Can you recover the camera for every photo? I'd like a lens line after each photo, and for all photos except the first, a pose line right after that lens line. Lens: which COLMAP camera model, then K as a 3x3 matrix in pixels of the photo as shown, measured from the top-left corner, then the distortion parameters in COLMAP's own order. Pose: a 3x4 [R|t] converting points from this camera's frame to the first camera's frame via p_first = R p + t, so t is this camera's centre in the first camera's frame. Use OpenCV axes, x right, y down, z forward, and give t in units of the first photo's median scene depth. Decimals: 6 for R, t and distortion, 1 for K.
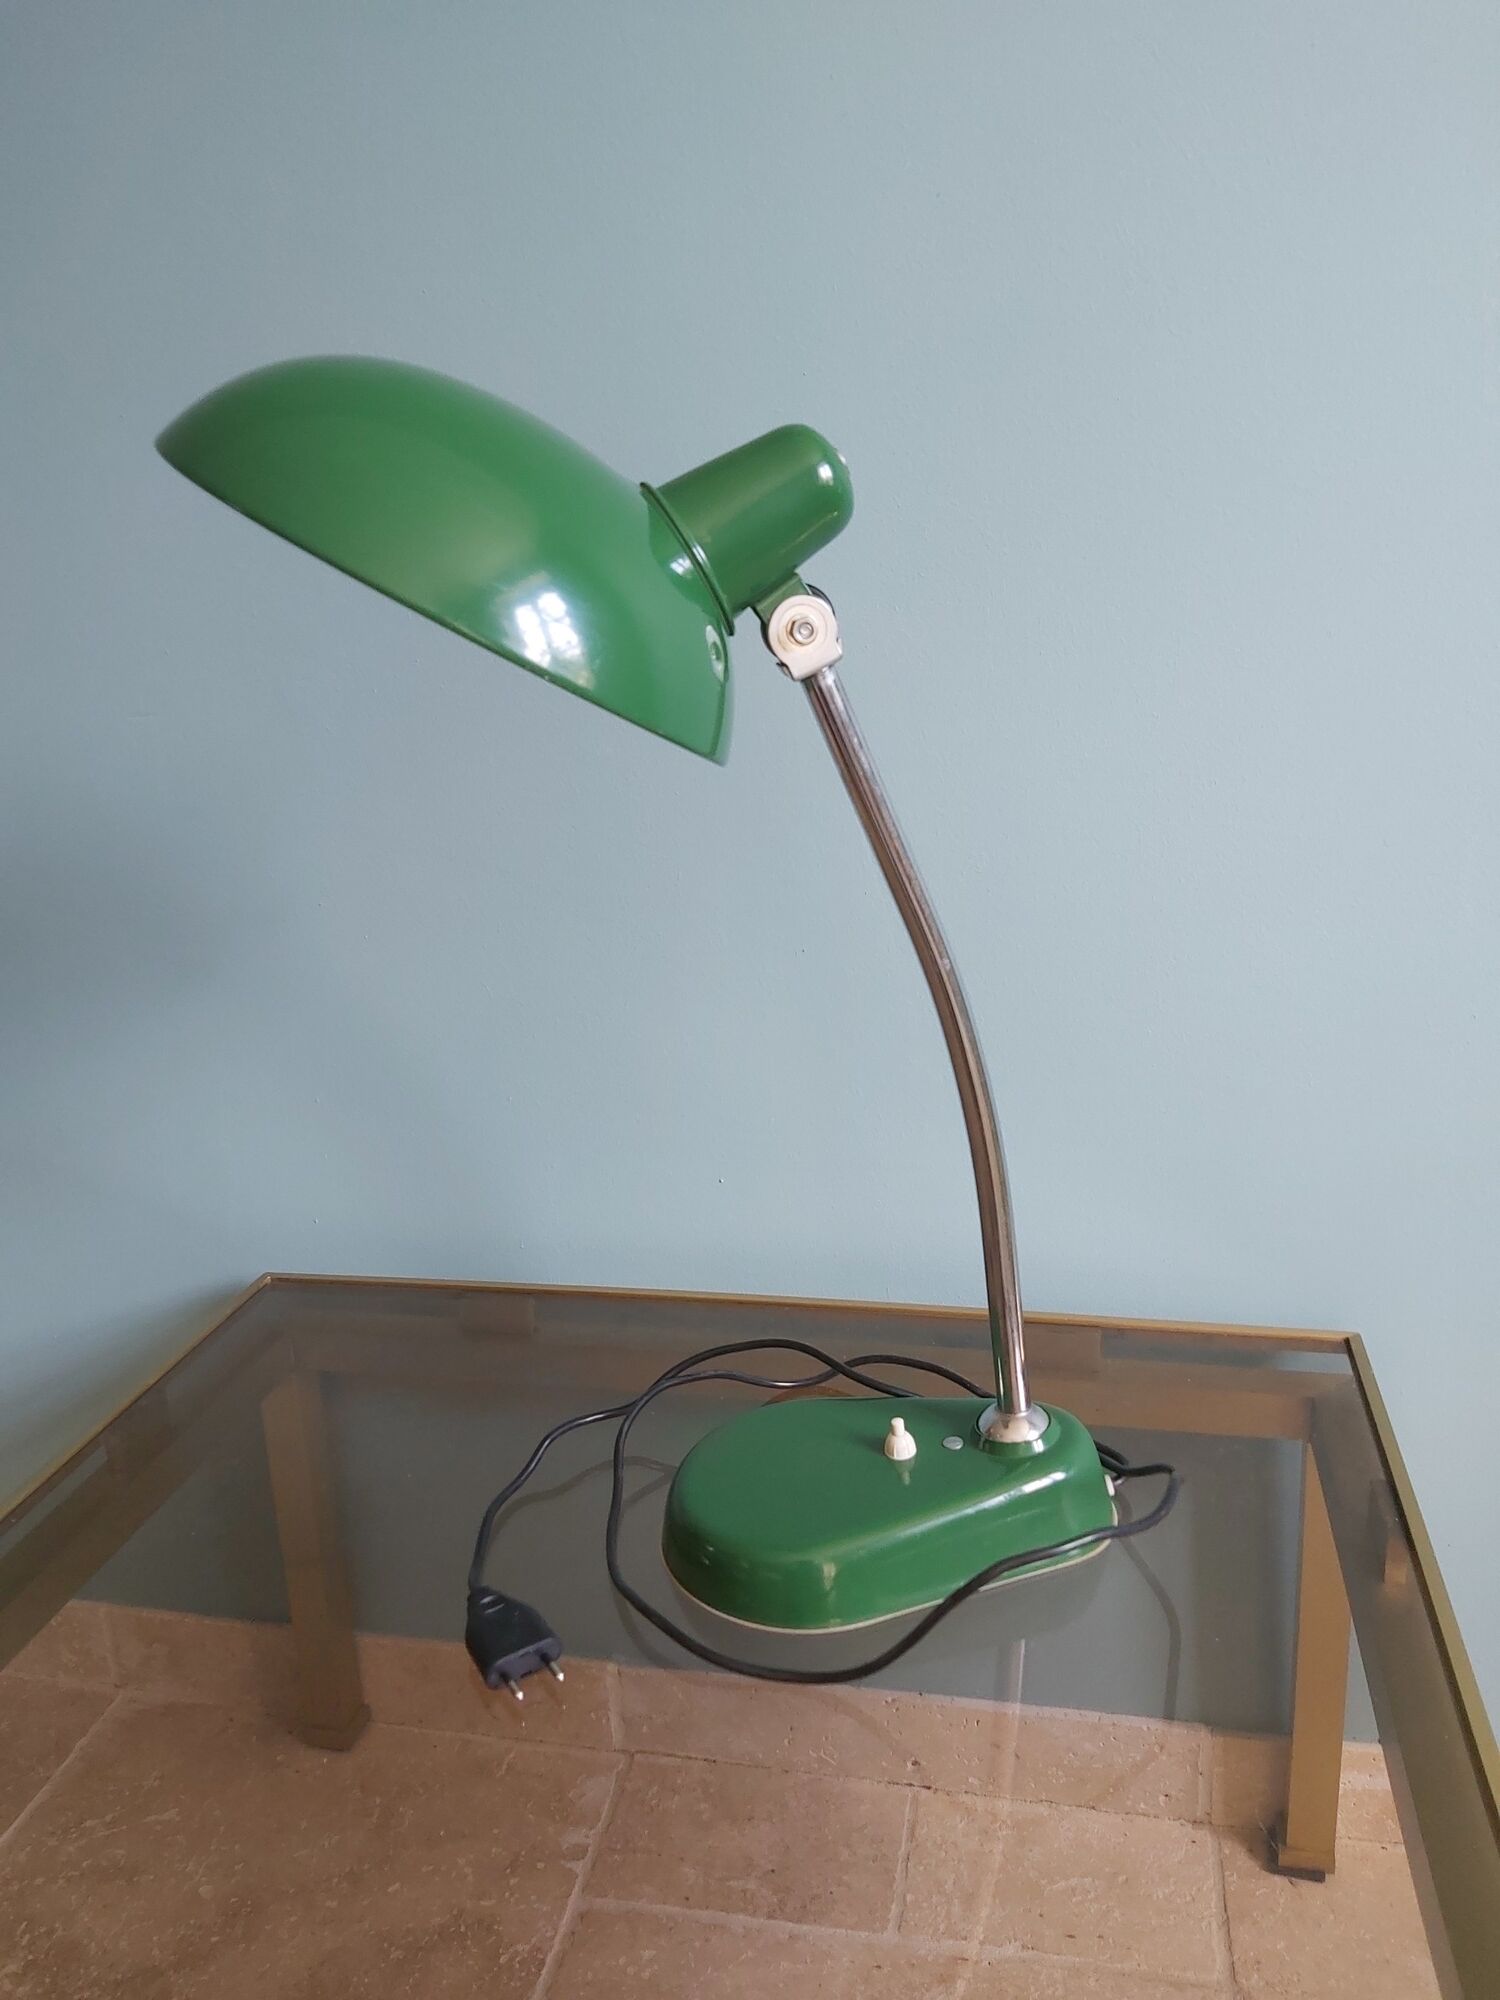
lens RADIAL K [[1582.8, 0, 743.4], [0, 1582.8, 952.0], [0, 0, 1]] dist [0.002788, -0.040772]
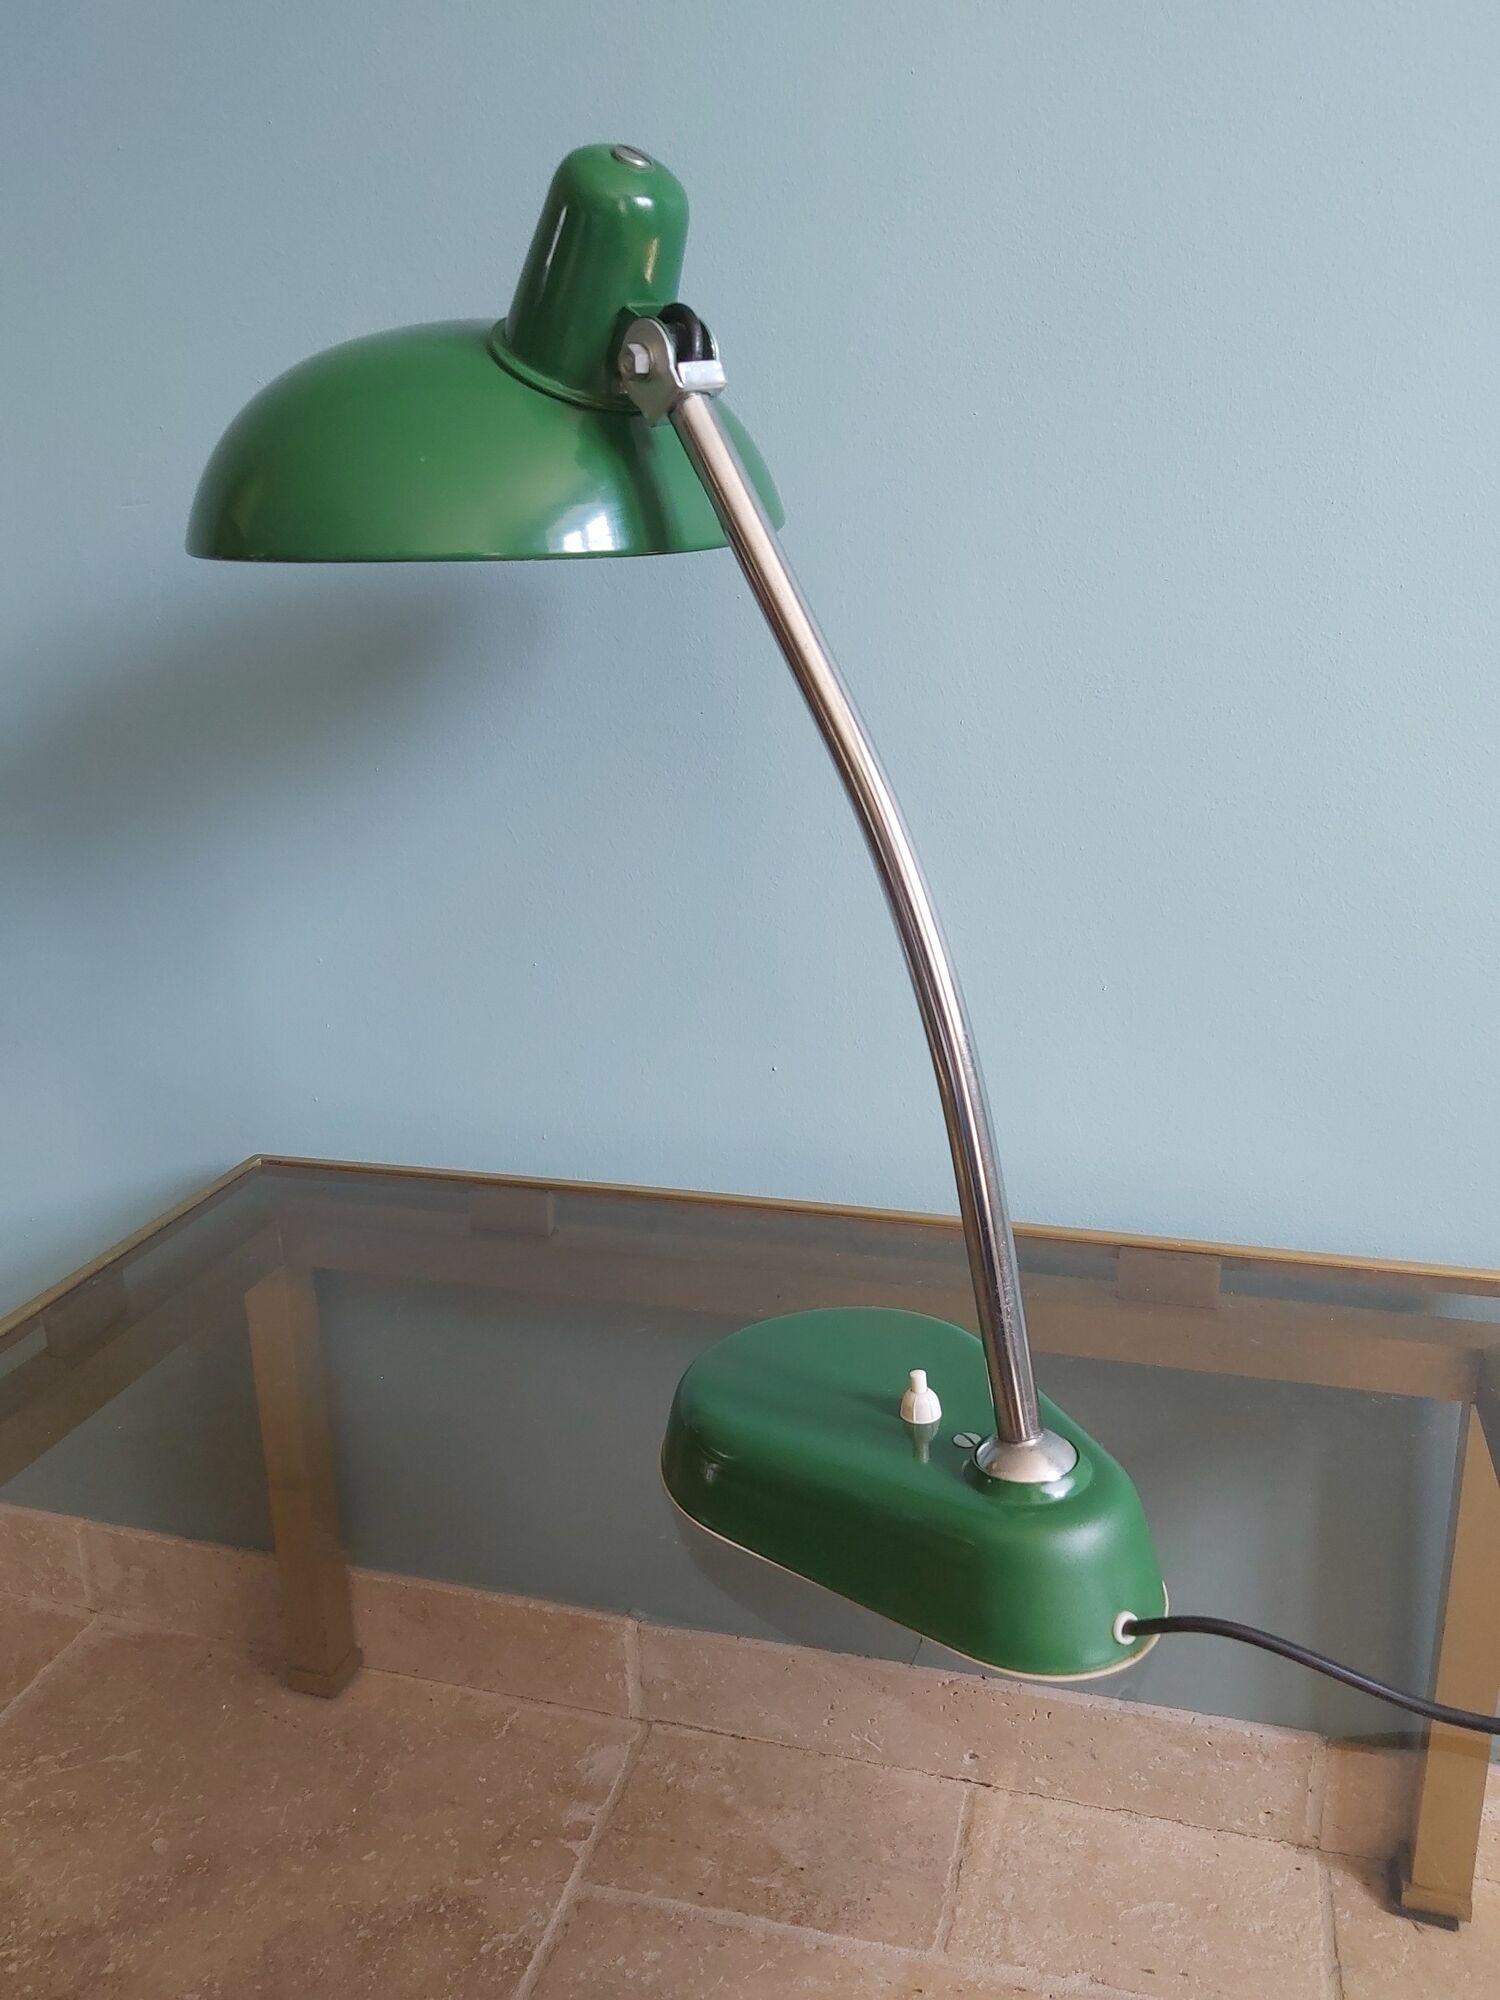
lens RADIAL K [[1582.8, 0, 745.7], [0, 1582.8, 972.8], [0, 0, 1]] dist [0.002788, -0.040772]
pose [[0.997614, 0.042463, -0.054427, 0.013740], [-0.041203, 0.998861, 0.024073, 0.072663], [0.055387, -0.021773, 0.998228, 0.145161]]
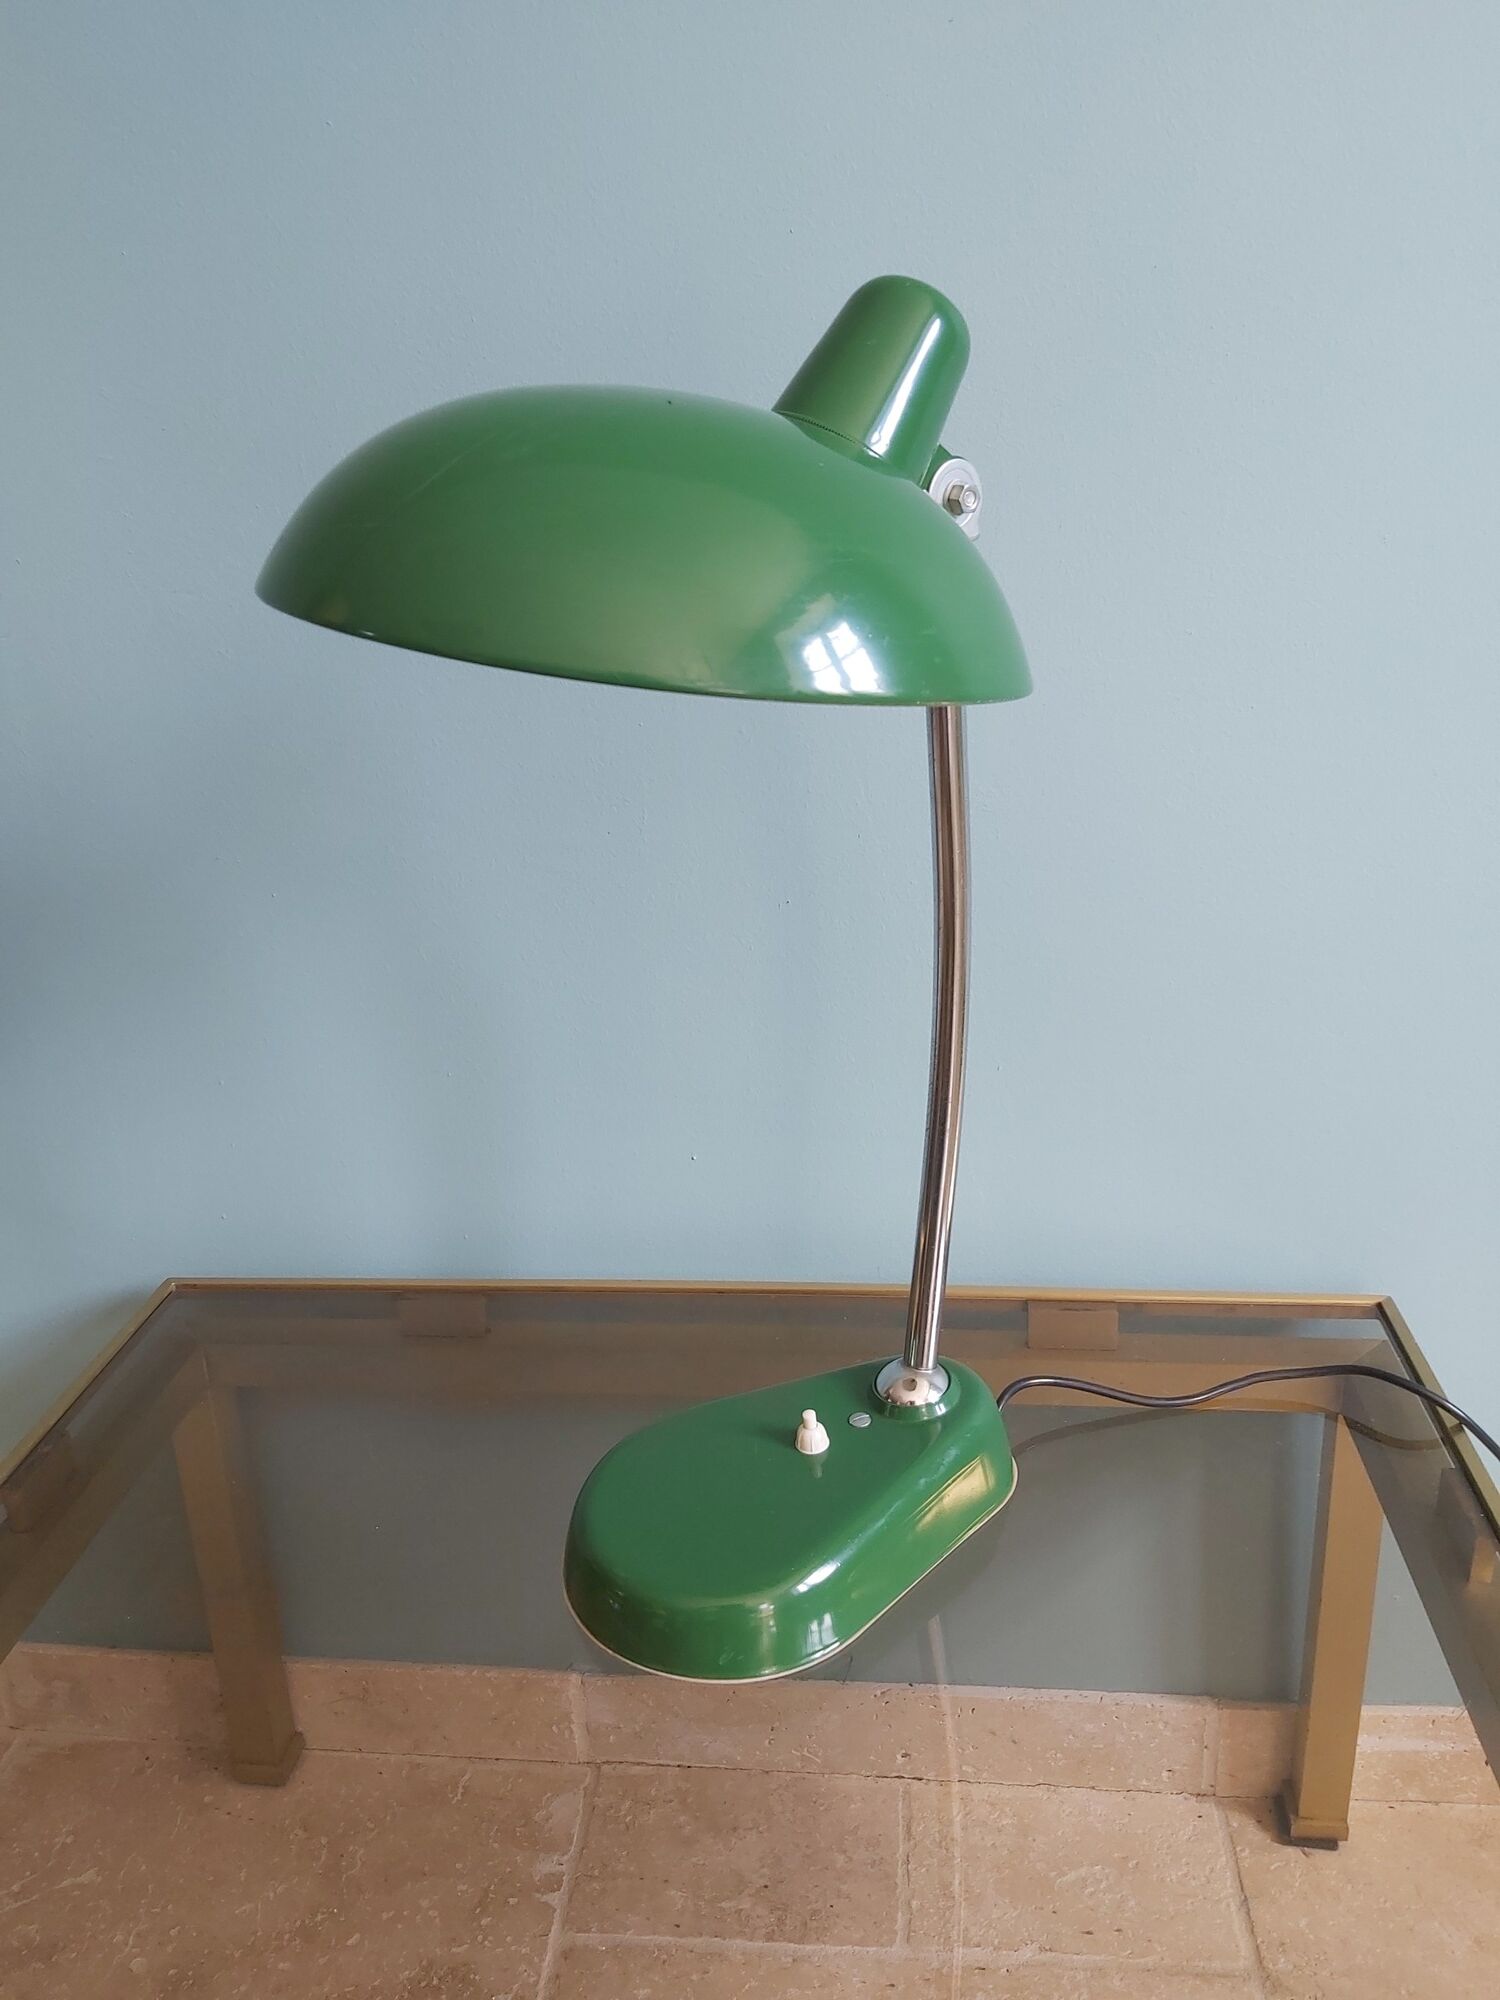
lens RADIAL K [[1582.8, 0, 745.7], [0, 1582.8, 970.3], [0, 0, 1]] dist [0.002788, -0.040772]
pose [[0.993760, -0.029952, 0.107444, -0.076313], [0.022183, 0.997101, 0.072789, -0.025497], [-0.109312, -0.069952, 0.991543, 0.112148]]
